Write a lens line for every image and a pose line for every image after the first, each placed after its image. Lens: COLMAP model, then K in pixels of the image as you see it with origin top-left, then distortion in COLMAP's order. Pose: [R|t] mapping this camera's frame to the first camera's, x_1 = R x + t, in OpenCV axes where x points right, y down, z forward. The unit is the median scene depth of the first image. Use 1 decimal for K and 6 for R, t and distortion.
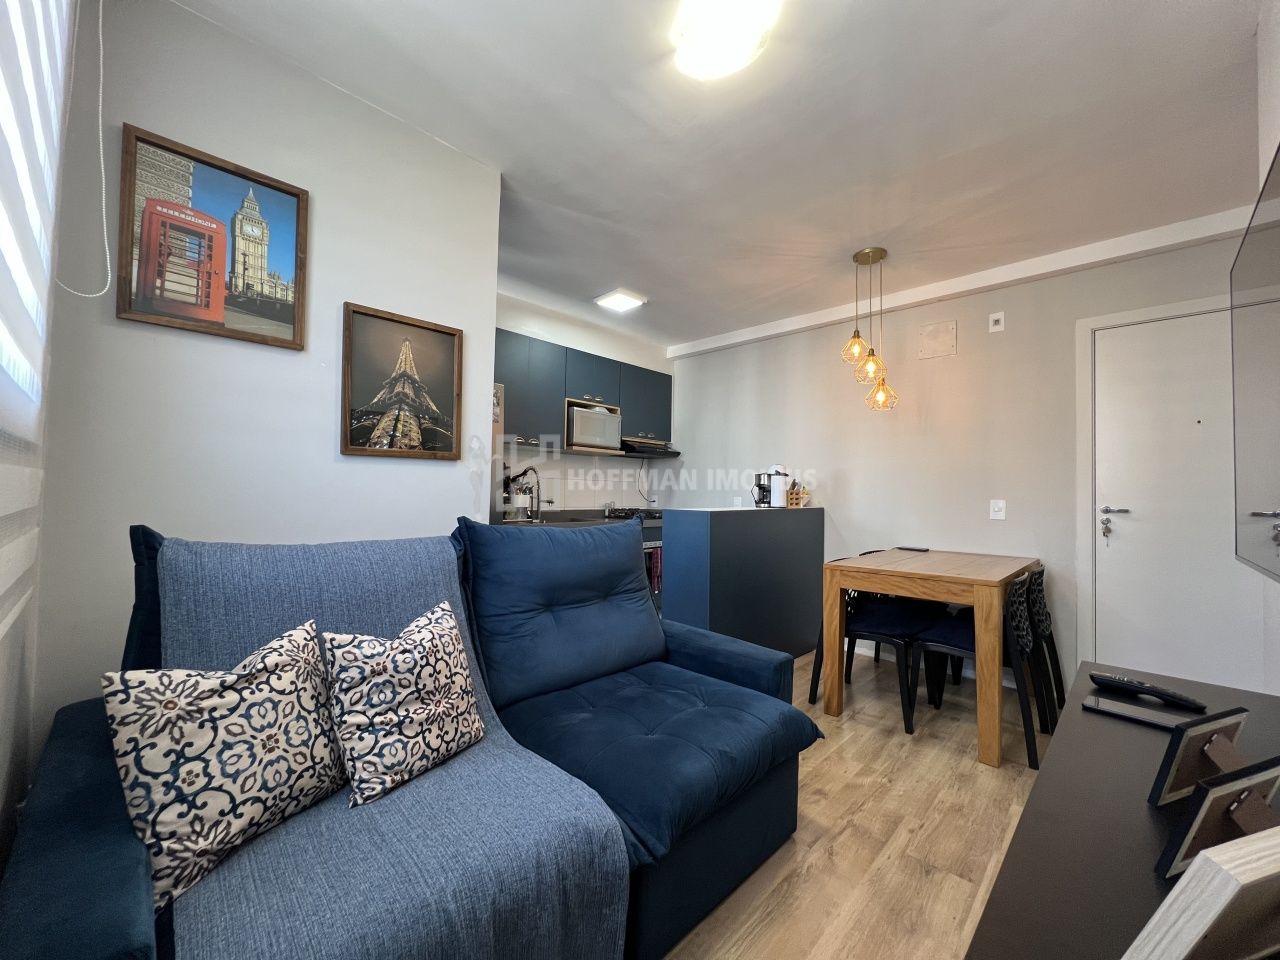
lens RADIAL K [[510.9, 0, 643.2], [0, 510.9, 482.5], [0, 0, 1]] dist [-0.003648, 0.000234]
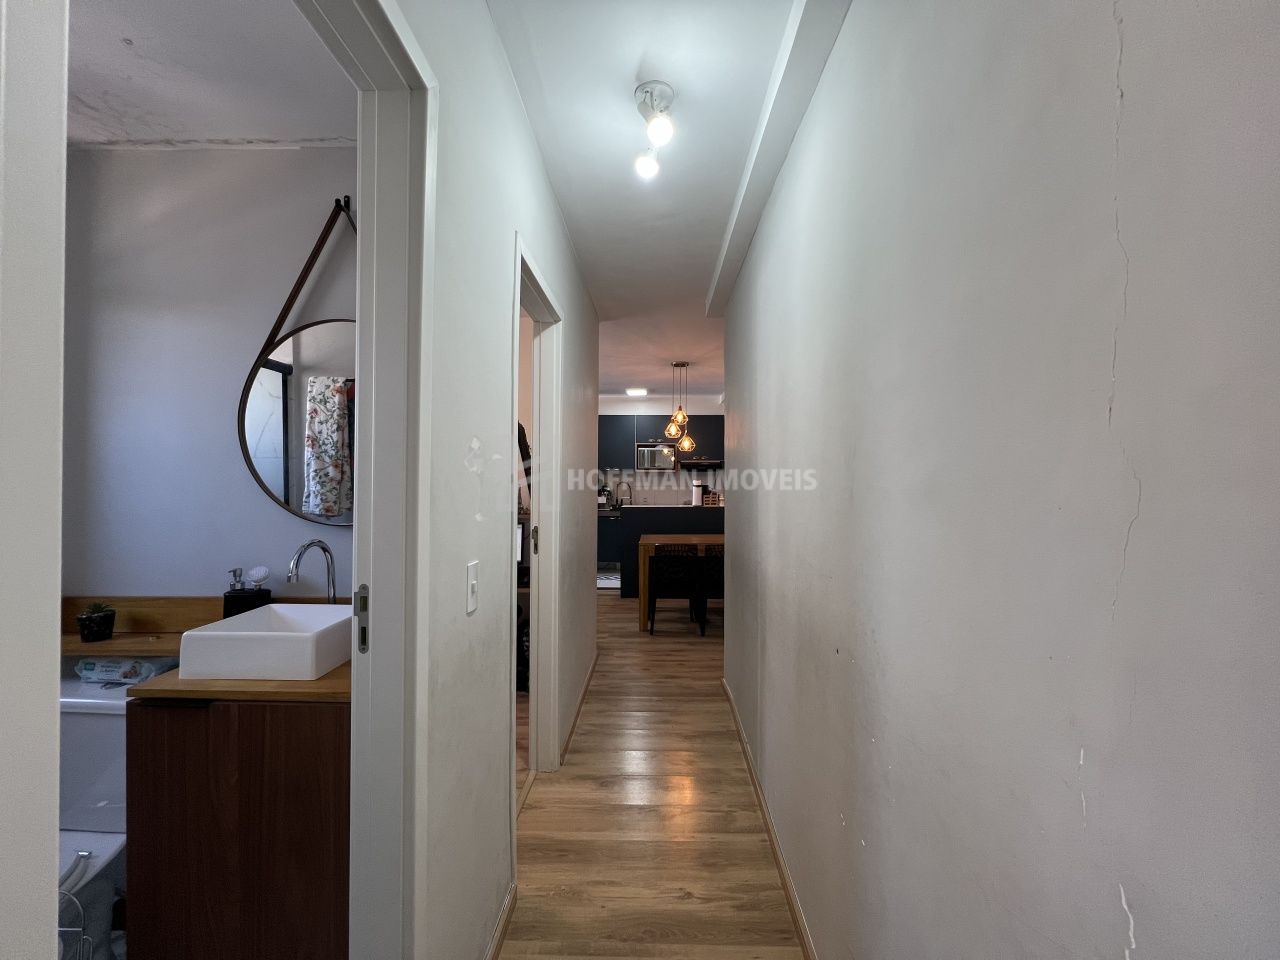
lens RADIAL K [[510.9, 0, 642.7], [0, 510.9, 481.7], [0, 0, 1]] dist [-0.003648, 0.000234]
pose [[0.675622, -0.018206, -0.737024, 1.198209], [0.026738, 0.999642, -0.000182, -0.029493], [0.736764, -0.019583, 0.675867, -0.210757]]
